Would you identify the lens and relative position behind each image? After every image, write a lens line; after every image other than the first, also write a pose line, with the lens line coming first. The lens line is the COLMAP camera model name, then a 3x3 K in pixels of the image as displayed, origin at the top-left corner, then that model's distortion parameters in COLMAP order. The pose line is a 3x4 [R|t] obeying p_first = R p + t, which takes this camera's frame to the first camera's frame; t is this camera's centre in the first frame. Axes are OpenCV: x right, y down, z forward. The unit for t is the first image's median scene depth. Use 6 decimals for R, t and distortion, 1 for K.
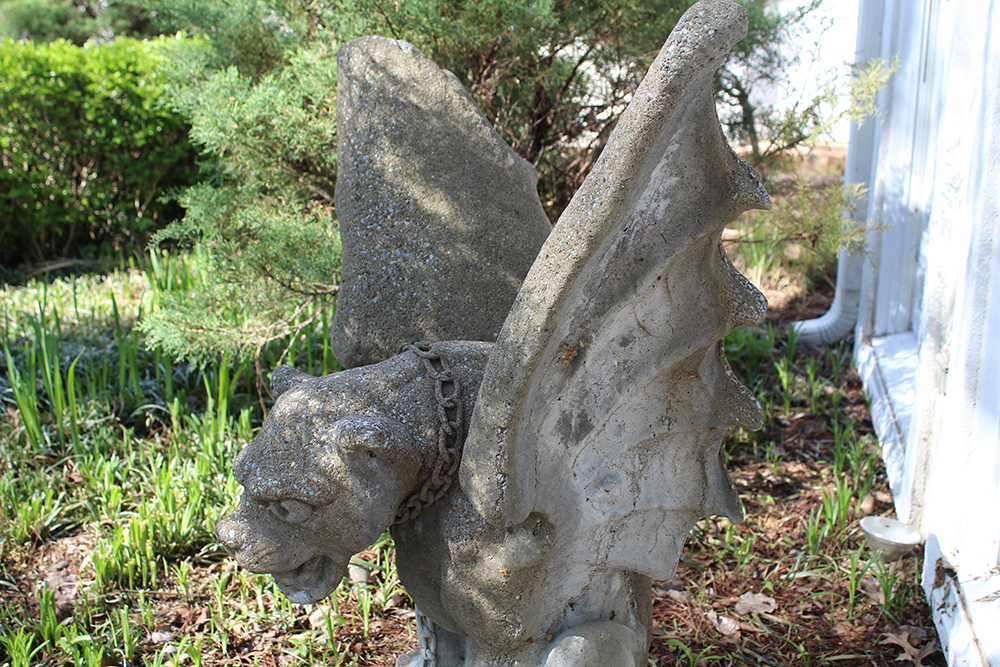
lens RADIAL K [[1303.2, 0, 494.1], [0, 1303.2, 332.4], [0, 0, 1]] dist [-0.058378, 0.000000]
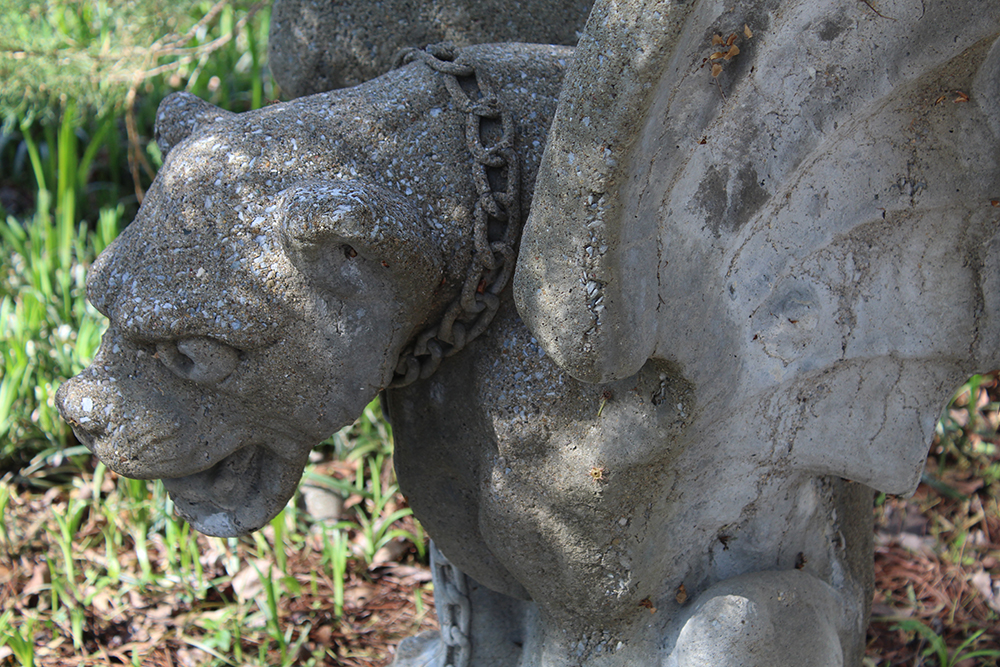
lens RADIAL K [[2388.0, 0, 498.5], [0, 2388.0, 334.3], [0, 0, 1]] dist [0.095399, 0.000000]
pose [[0.999607, -0.003096, -0.027857, -0.004804], [0.005769, 0.995326, 0.096399, 0.027656], [0.027429, -0.096522, 0.994953, 0.023880]]
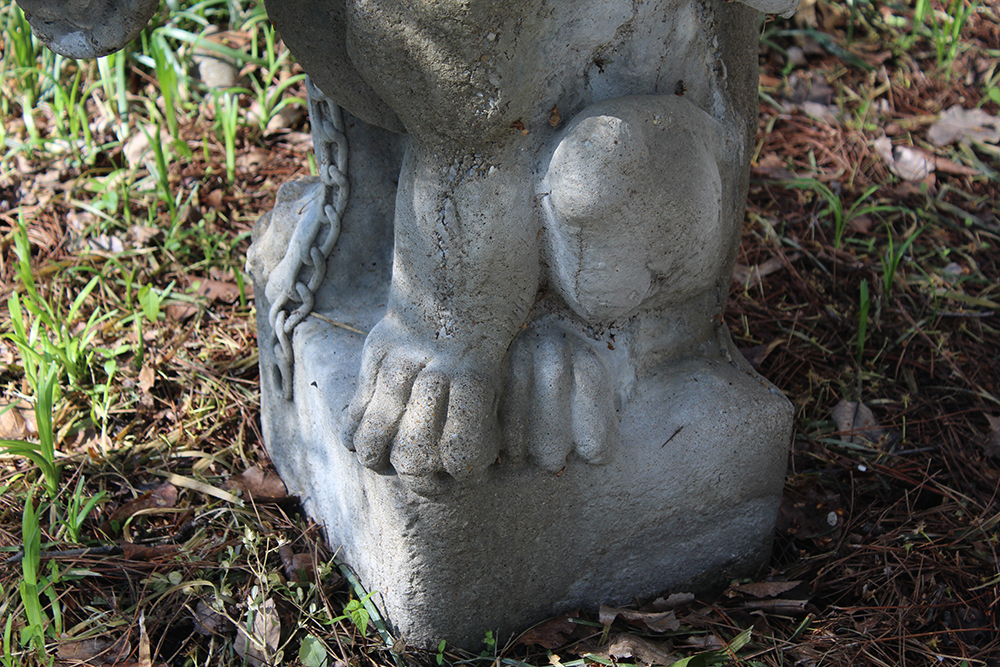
lens RADIAL K [[2388.0, 0, 502.5], [0, 2388.0, 333.4], [0, 0, 1]] dist [0.095399, 0.000000]
pose [[0.999977, -0.004210, -0.005404, 0.023300], [0.005382, 0.970849, 0.239631, 0.077650], [0.004237, -0.239654, 0.970849, 0.038451]]
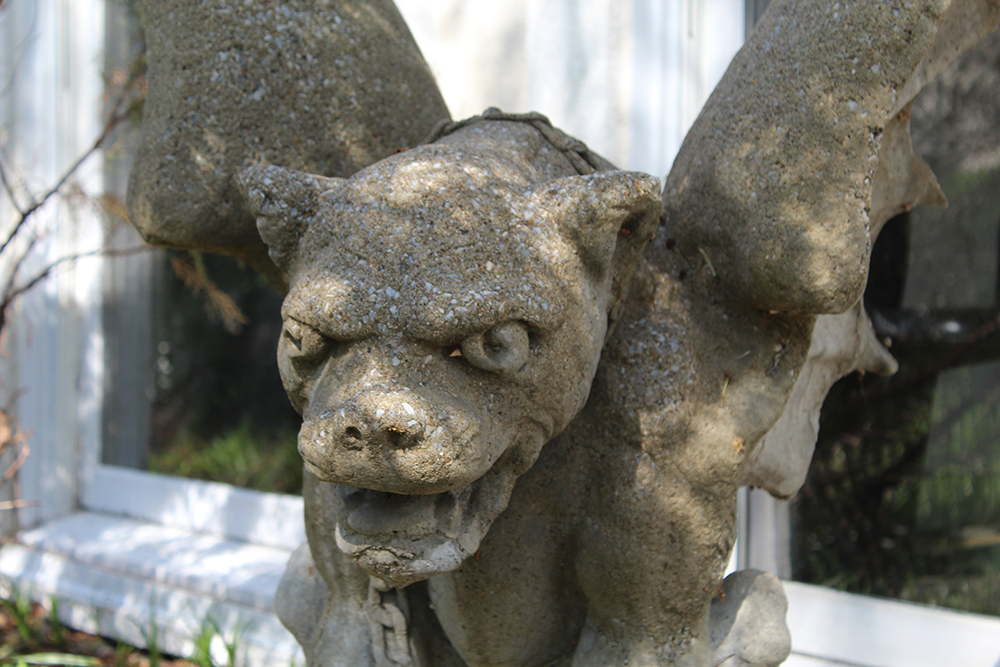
lens RADIAL K [[2388.0, 0, 492.0], [0, 2388.0, 320.2], [0, 0, 1]] dist [0.095399, 0.000000]
pose [[0.662362, -0.019203, 0.748938, -0.765255], [0.192426, 0.970495, -0.145298, 0.227141], [-0.724051, 0.240355, 0.646514, 0.295569]]
